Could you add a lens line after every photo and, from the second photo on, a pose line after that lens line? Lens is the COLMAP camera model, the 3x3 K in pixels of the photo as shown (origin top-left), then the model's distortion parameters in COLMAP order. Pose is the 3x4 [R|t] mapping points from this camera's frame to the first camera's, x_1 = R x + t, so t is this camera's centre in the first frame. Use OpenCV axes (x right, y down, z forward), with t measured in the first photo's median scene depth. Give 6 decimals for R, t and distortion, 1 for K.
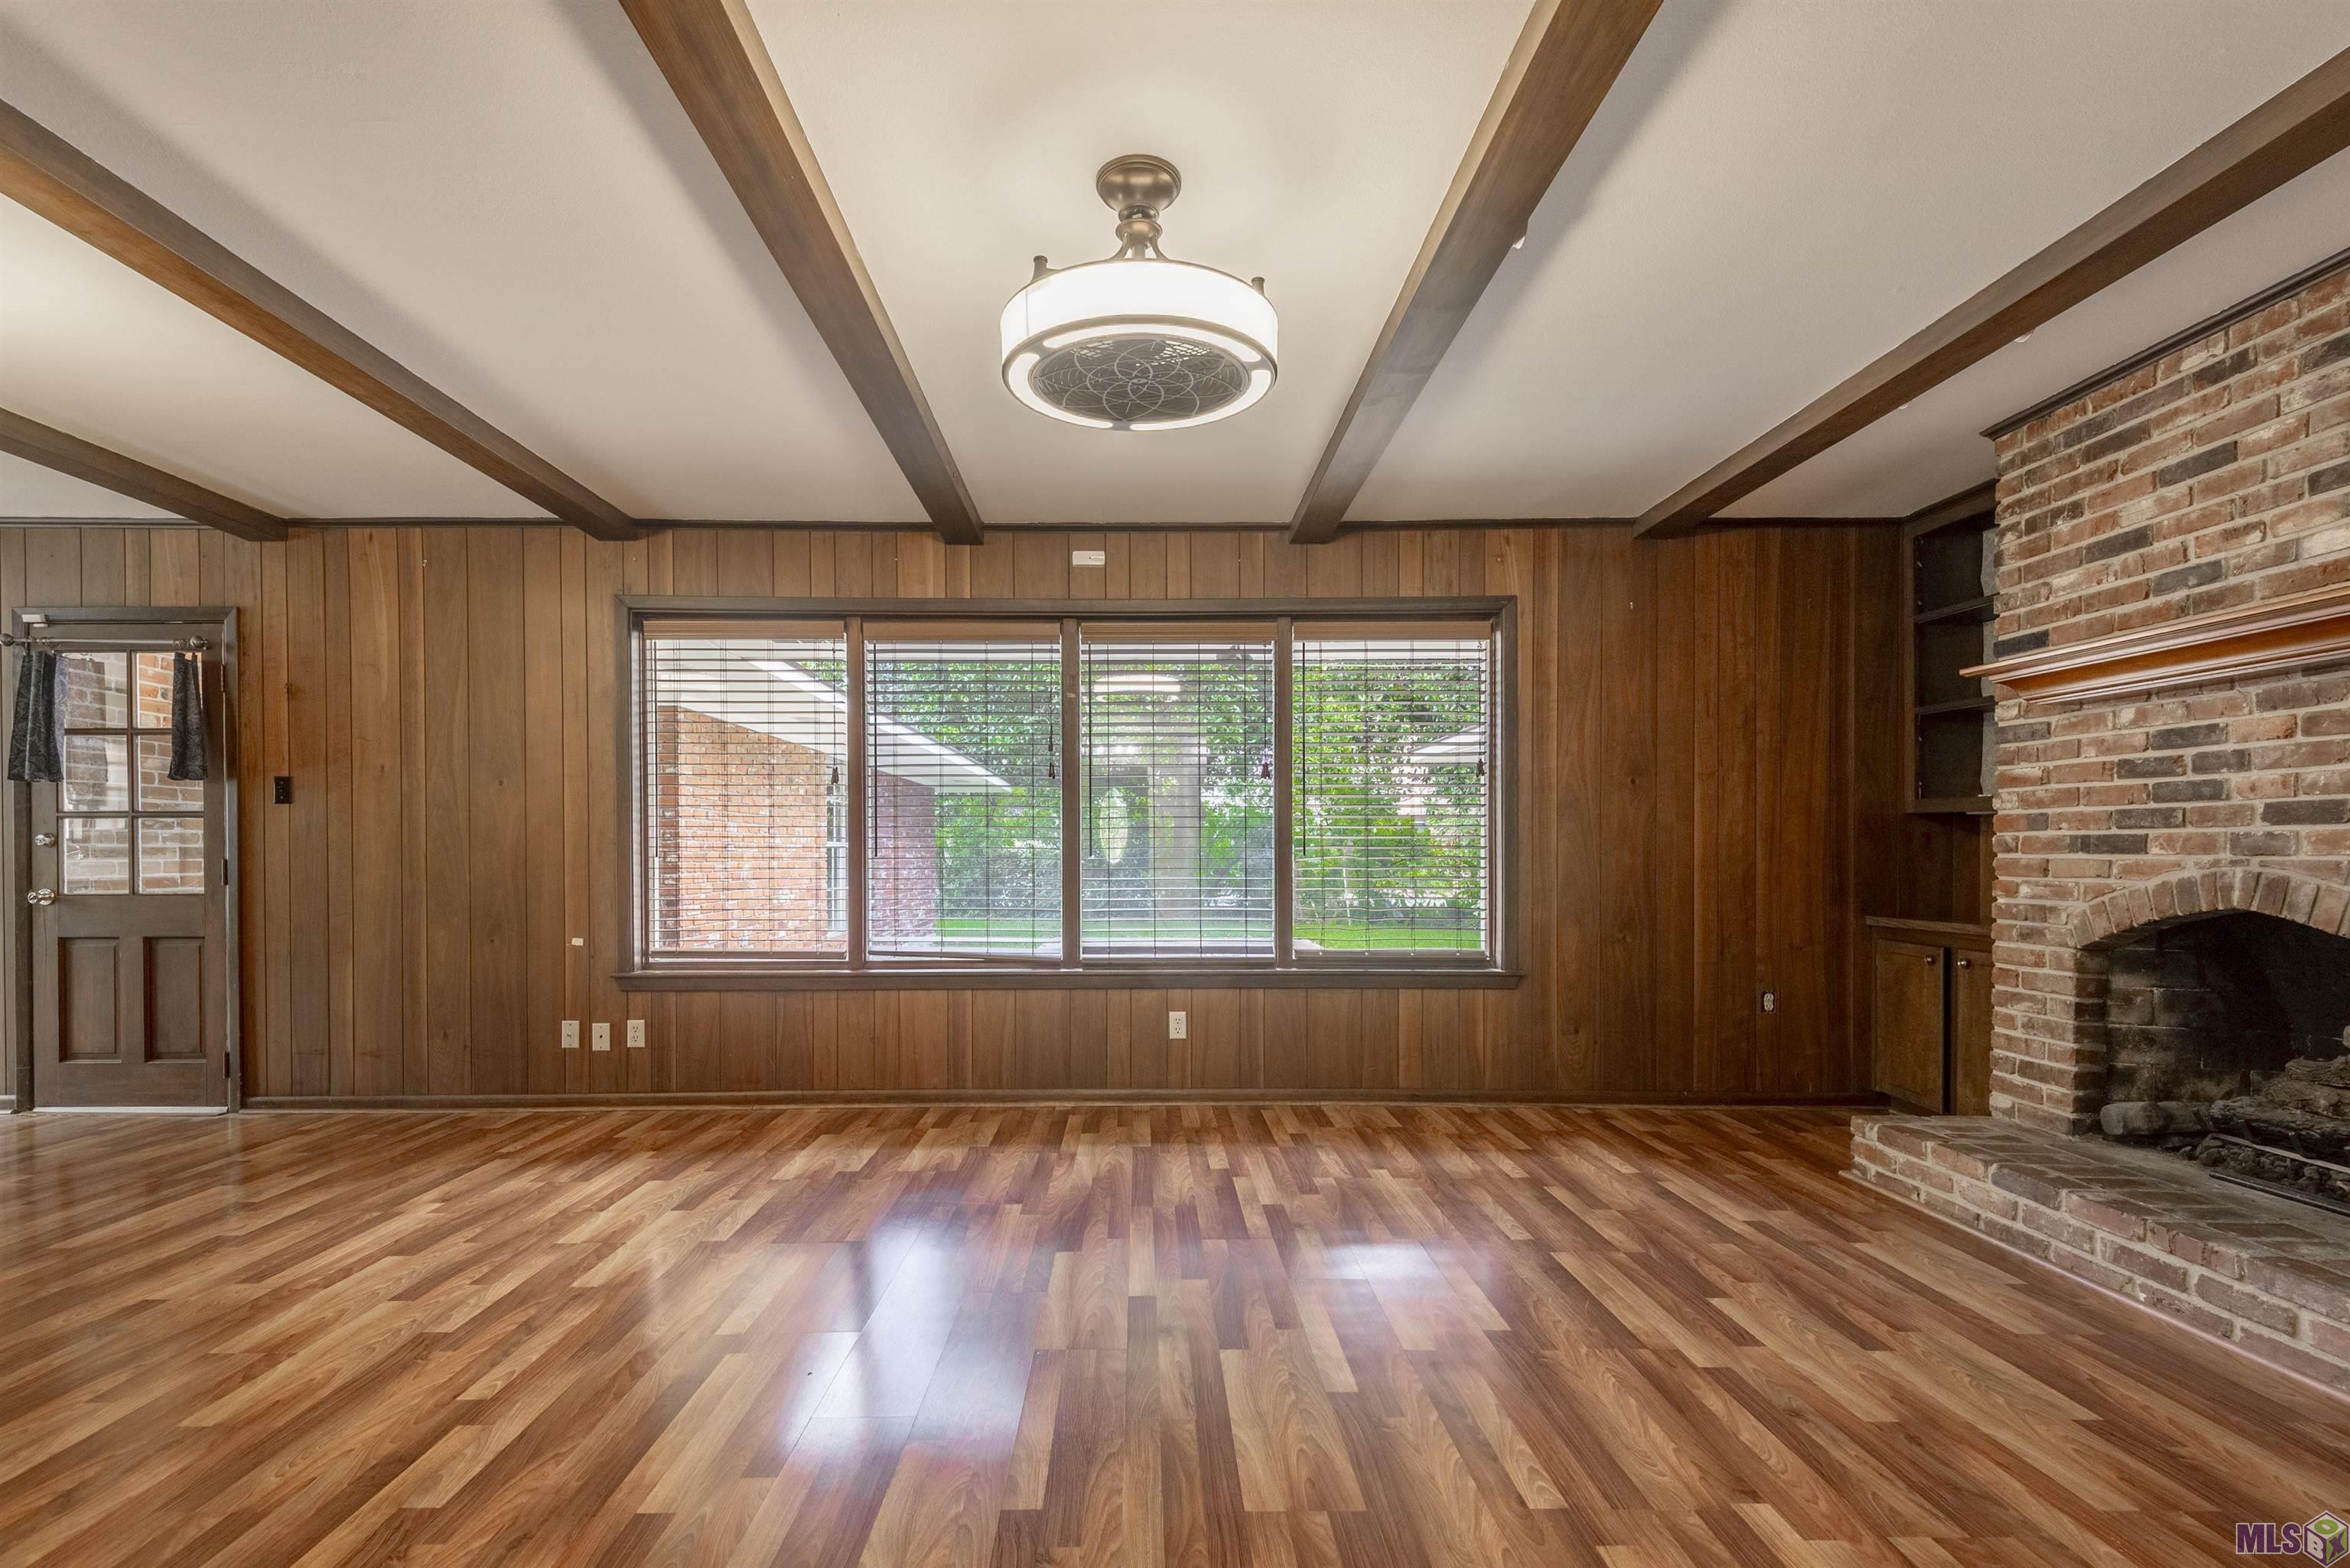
lens RADIAL K [[1091.9, 0, 1151.0], [0, 1091.9, 850.9], [0, 0, 1]] dist [0.024938, -0.014540]
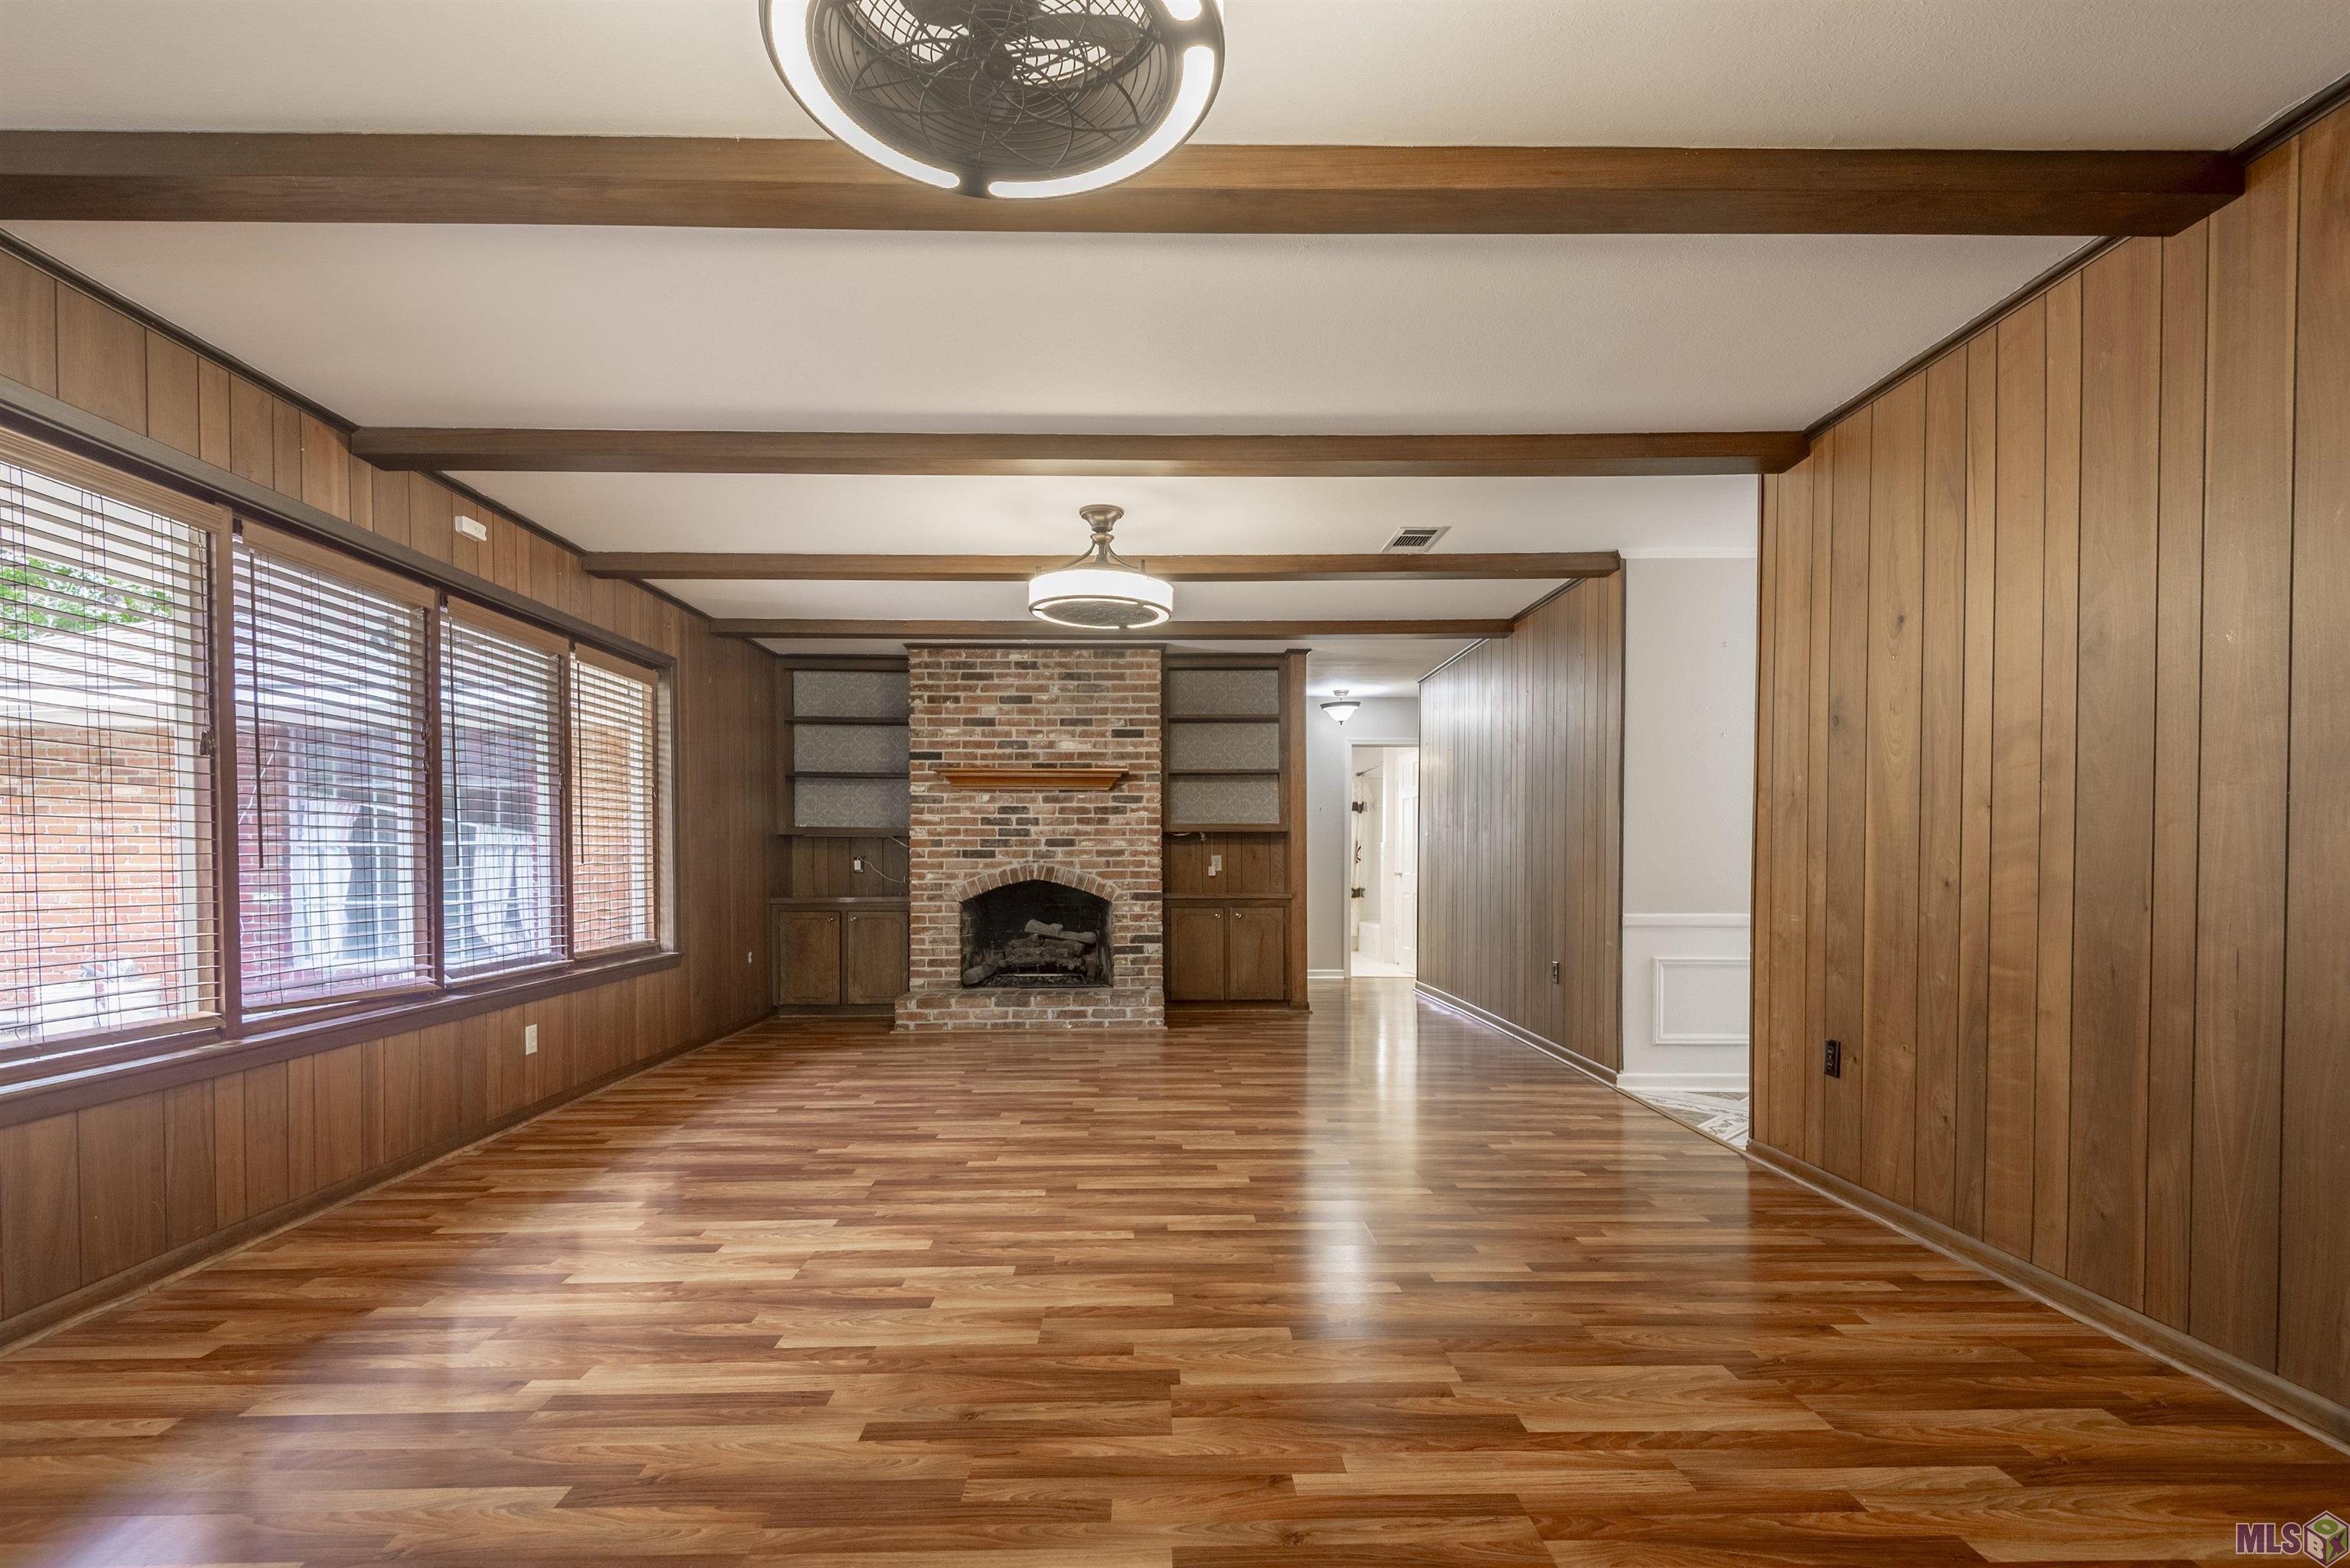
lens RADIAL K [[1091.9, 0, 1151.0], [0, 1091.9, 850.9], [0, 0, 1]] dist [0.024938, -0.014540]
pose [[0.000529, 0.004587, 0.999989, -1.333189], [0.002261, 0.999987, -0.004588, -0.001322], [-0.999997, 0.002263, 0.000519, 0.629174]]
